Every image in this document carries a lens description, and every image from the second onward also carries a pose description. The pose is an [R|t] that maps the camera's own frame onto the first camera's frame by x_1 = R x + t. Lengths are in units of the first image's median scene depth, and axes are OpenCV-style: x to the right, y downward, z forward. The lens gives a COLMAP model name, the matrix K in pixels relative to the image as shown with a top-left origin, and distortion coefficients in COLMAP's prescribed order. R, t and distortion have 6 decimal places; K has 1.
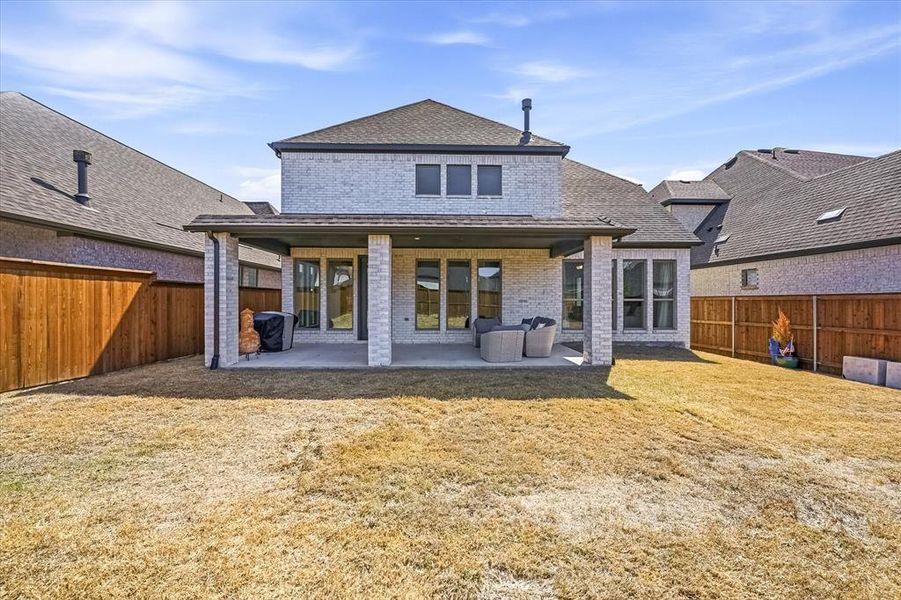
lens RADIAL K [[357.4, 0, 450.5], [0, 357.4, 300.0], [0, 0, 1]] dist [0.000949, 0.000087]
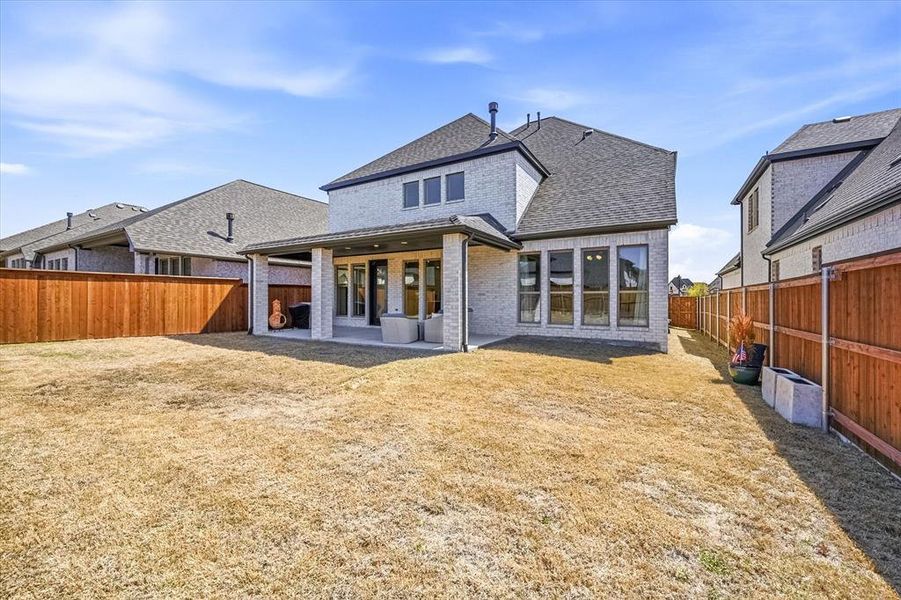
lens RADIAL K [[357.4, 0, 450.5], [0, 357.4, 300.0], [0, 0, 1]] dist [0.000949, 0.000087]
pose [[0.848420, 0.001595, -0.529322, 0.699296], [0.002493, 0.999972, 0.007008, 0.011939], [0.529318, -0.007265, 0.848392, 0.041849]]
